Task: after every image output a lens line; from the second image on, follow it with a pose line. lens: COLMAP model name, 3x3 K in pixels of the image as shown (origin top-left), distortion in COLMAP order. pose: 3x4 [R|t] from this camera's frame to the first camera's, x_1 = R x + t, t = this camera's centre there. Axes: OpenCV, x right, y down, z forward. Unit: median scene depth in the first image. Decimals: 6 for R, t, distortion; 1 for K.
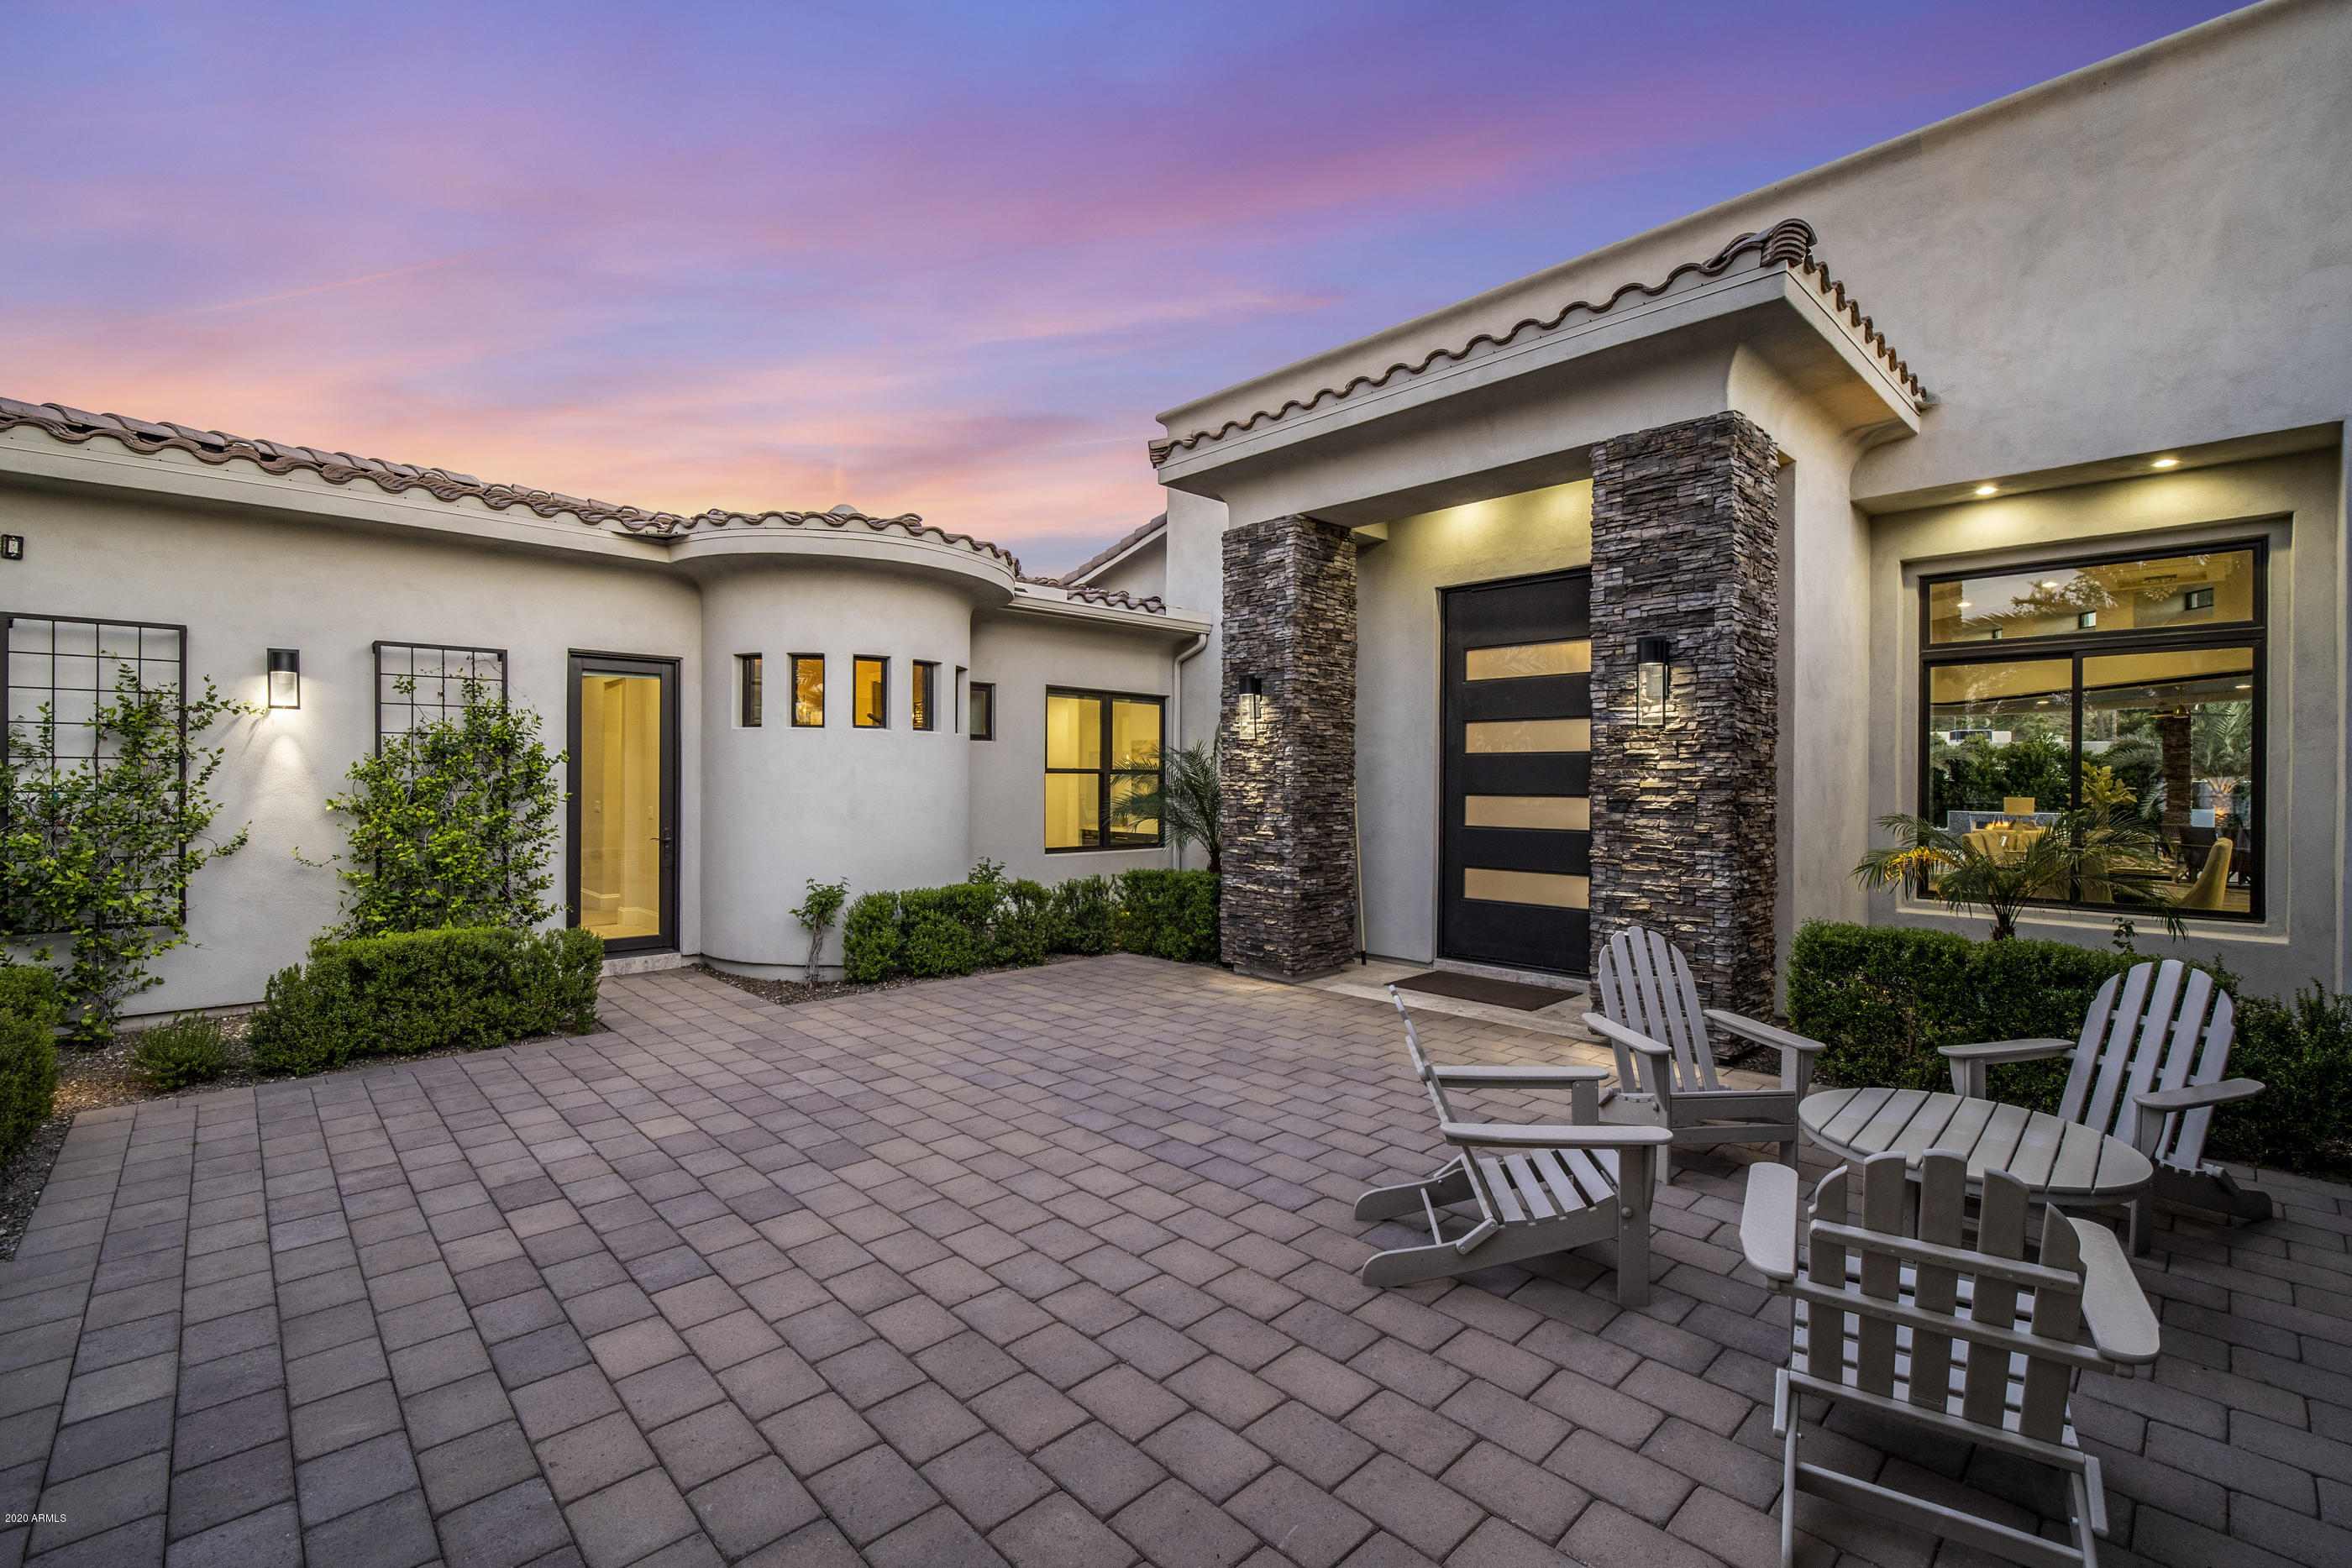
lens RADIAL K [[1015.6, 0, 1177.2], [0, 1015.6, 792.6], [0, 0, 1]] dist [-0.028235, 0.000158]
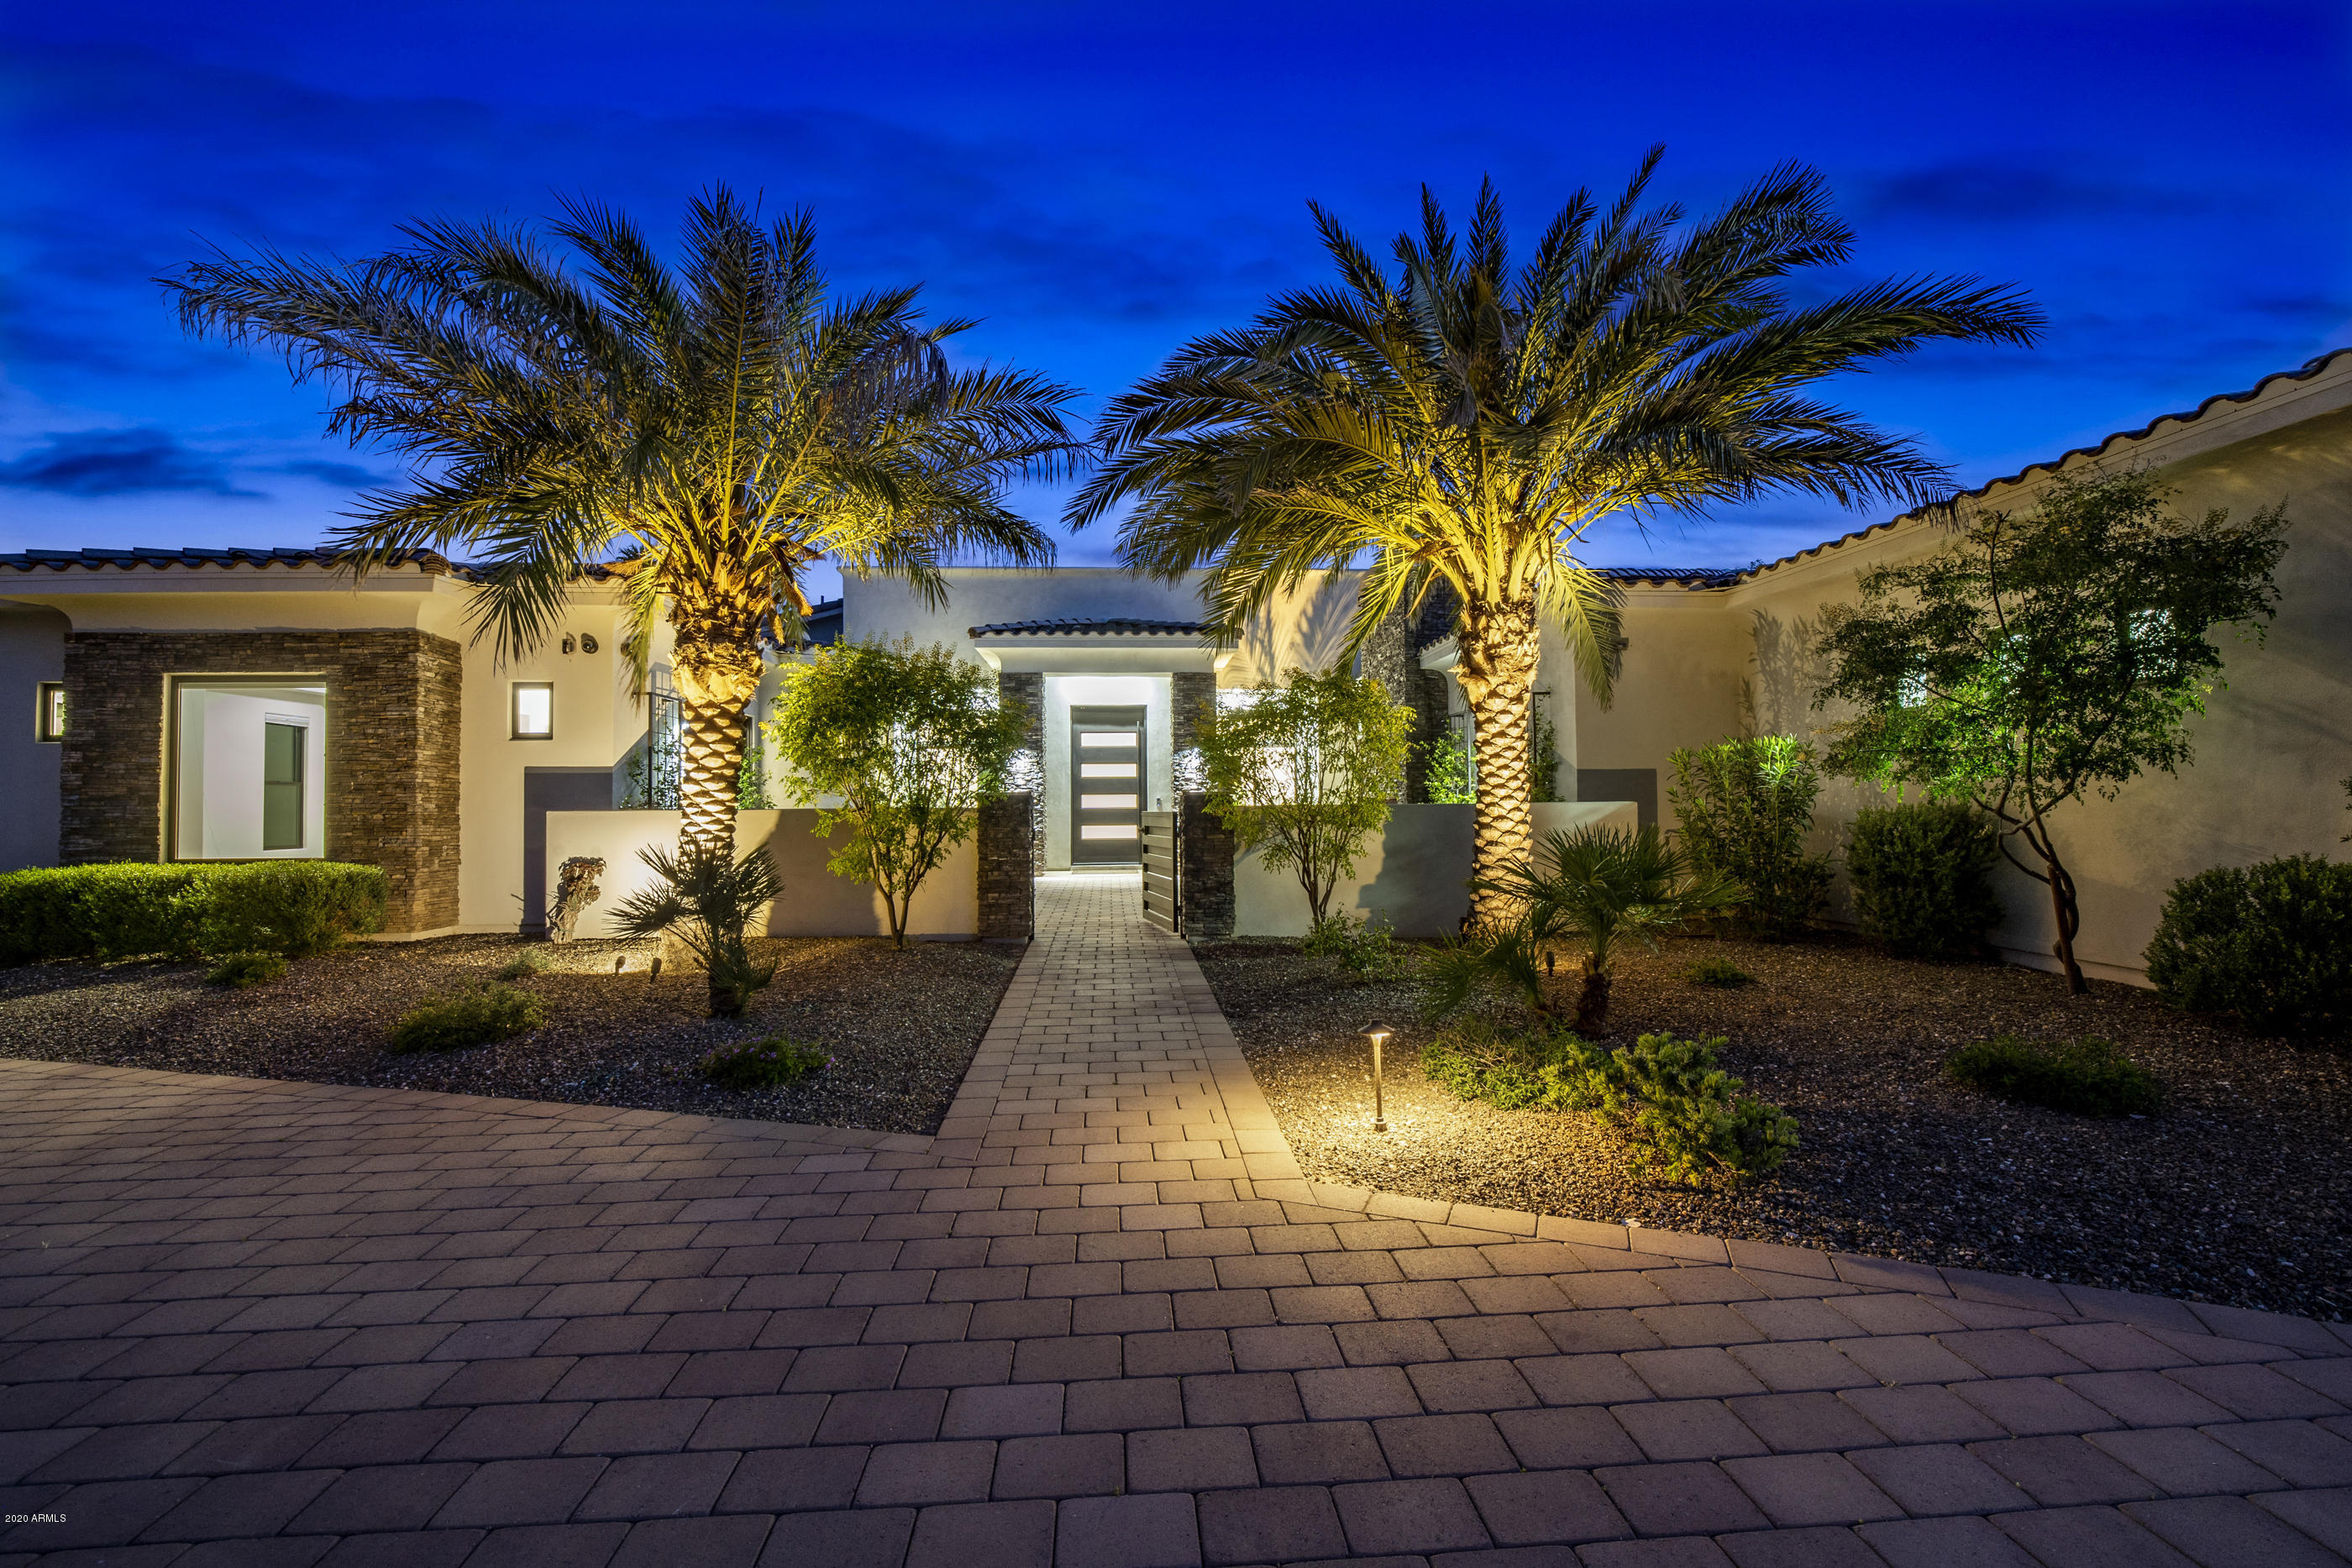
lens RADIAL K [[1012.9, 0, 1174.1], [0, 1012.9, 788.4], [0, 0, 1]] dist [-0.010896, 0.000435]
pose [[0.632434, 0.004281, 0.774603, -1.407247], [0.013937, 0.999760, -0.016904, 0.030399], [-0.774489, 0.021486, 0.632222, -0.655582]]
